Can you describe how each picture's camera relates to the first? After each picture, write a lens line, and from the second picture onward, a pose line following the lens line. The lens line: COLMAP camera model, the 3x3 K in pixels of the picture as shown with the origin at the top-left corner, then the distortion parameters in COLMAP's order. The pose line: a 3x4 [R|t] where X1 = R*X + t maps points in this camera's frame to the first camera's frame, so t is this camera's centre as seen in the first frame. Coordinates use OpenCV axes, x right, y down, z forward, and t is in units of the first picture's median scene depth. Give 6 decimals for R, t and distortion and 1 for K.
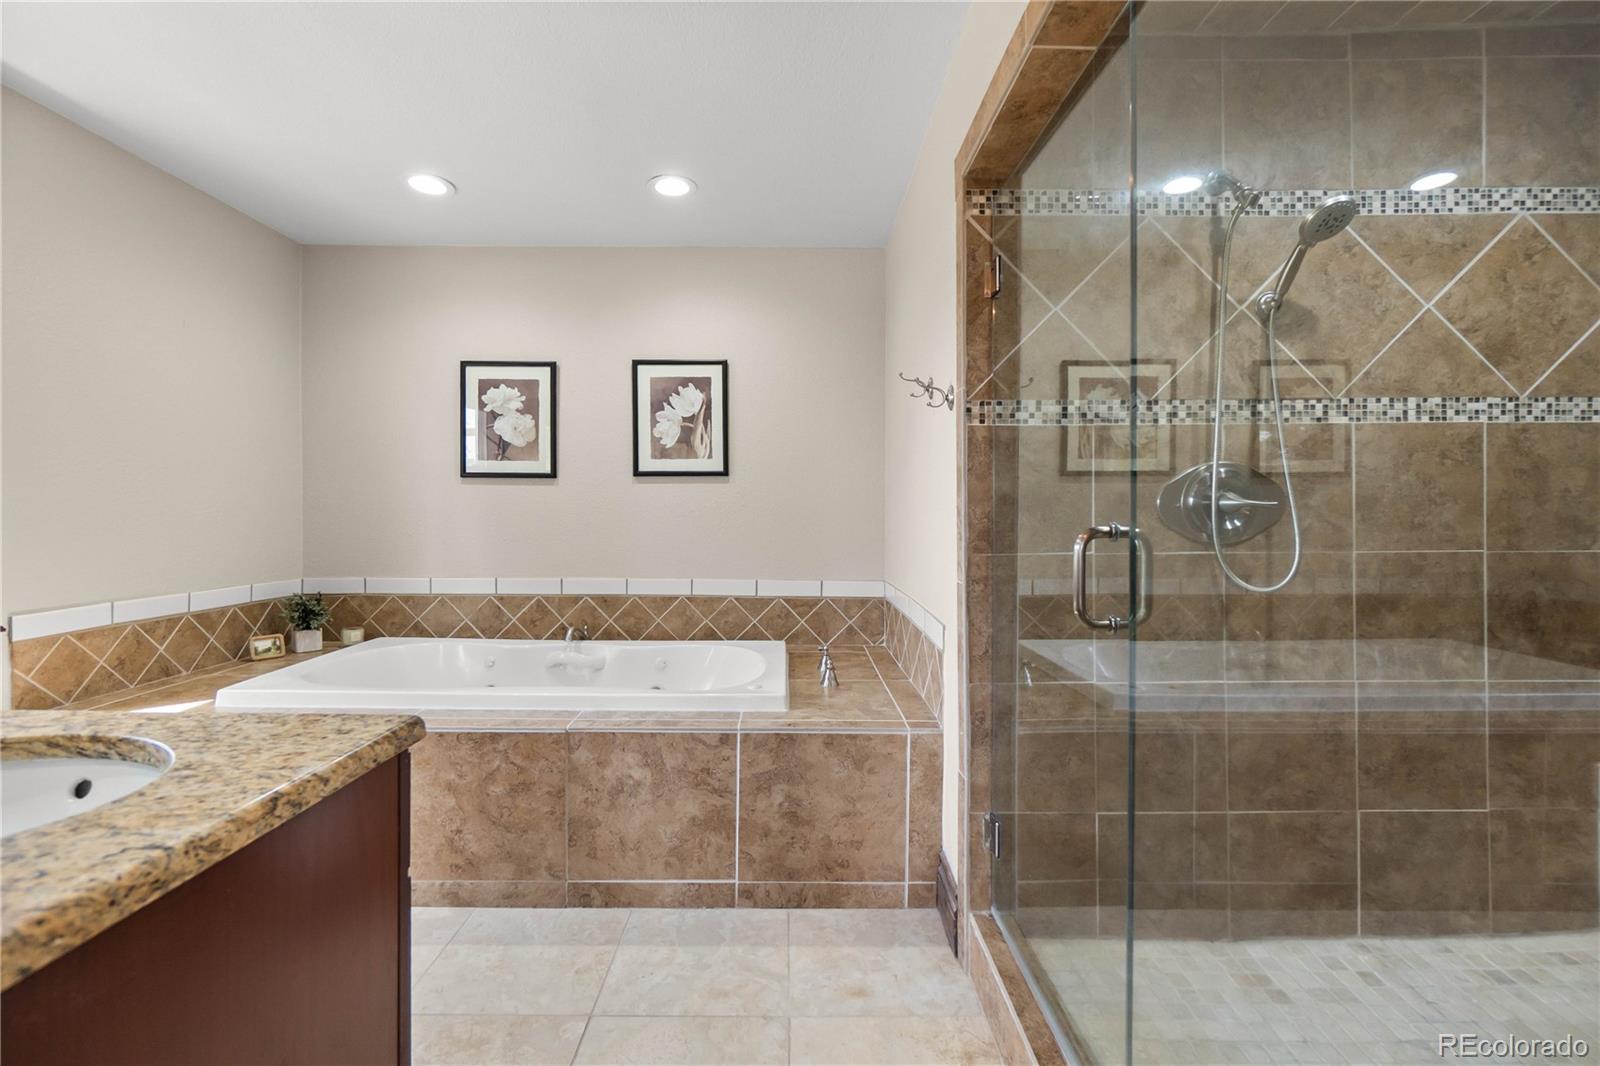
lens RADIAL K [[699.6, 0, 789.8], [0, 699.6, 521.9], [0, 0, 1]] dist [-0.004328, 0.002186]
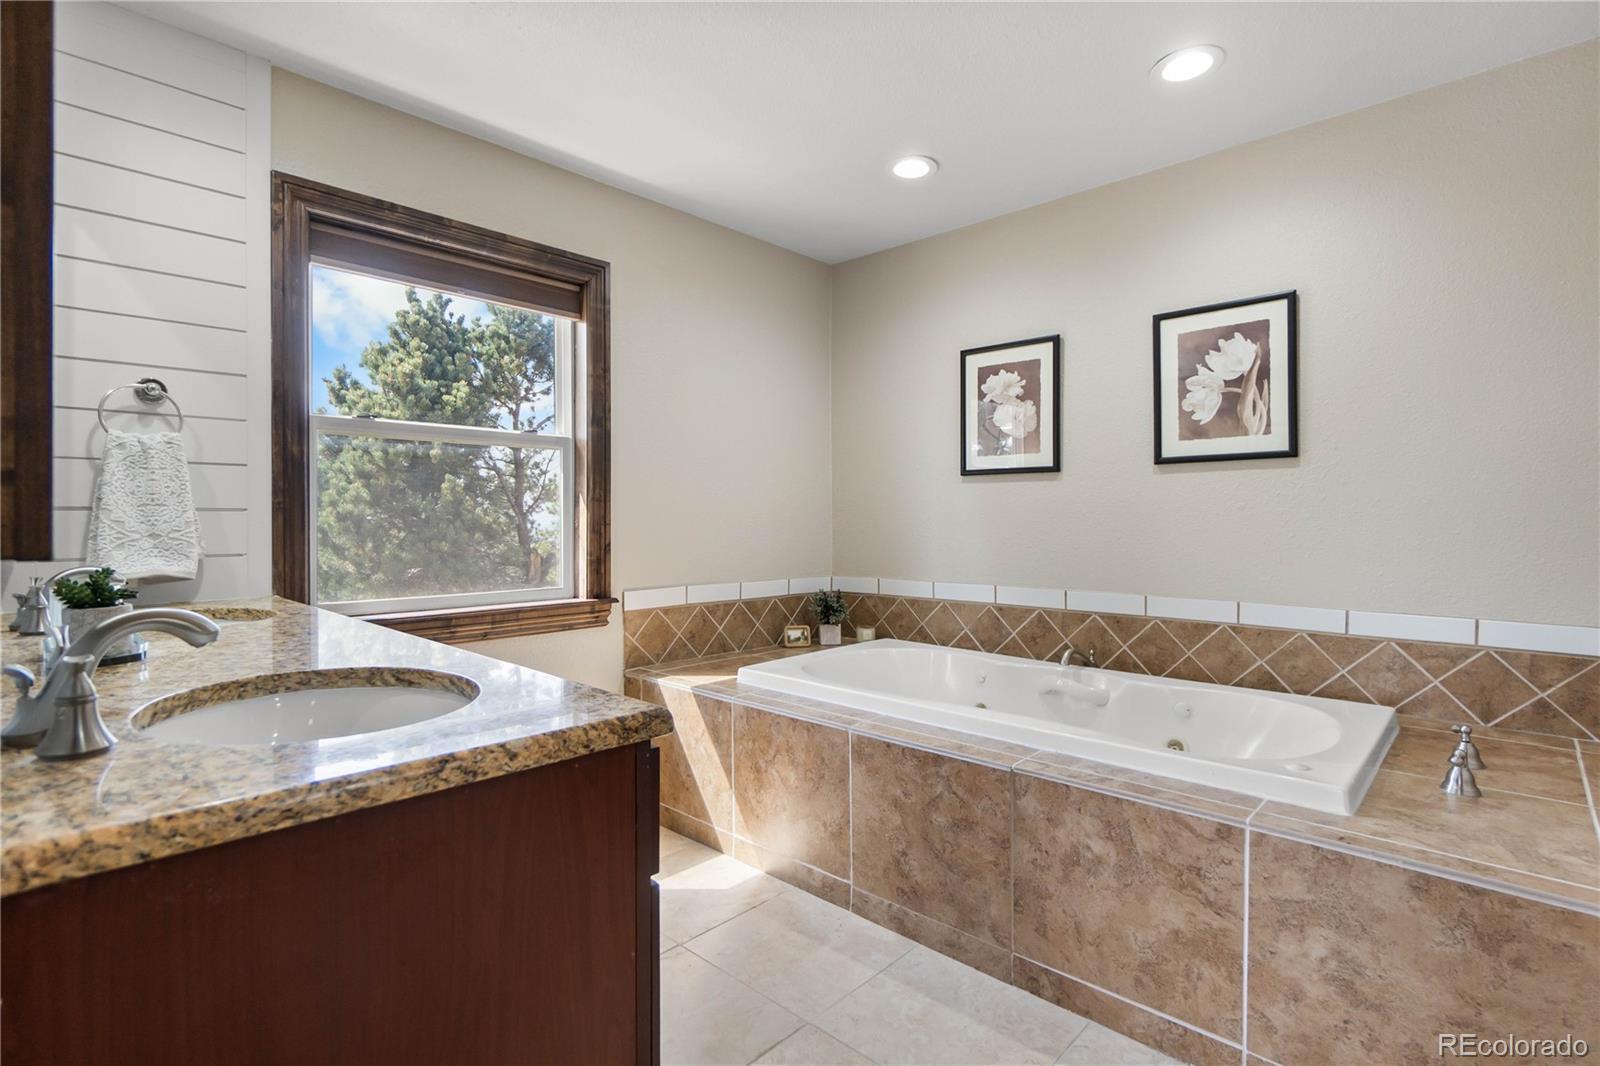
lens RADIAL K [[770.5, 0, 798.9], [0, 770.5, 532.7], [0, 0, 1]] dist [0.003889, 0.002094]
pose [[0.730686, 0.007246, -0.682675, 0.115107], [-0.008196, 0.999965, 0.001841, 0.018583], [0.682665, 0.004250, 0.730719, 0.159366]]
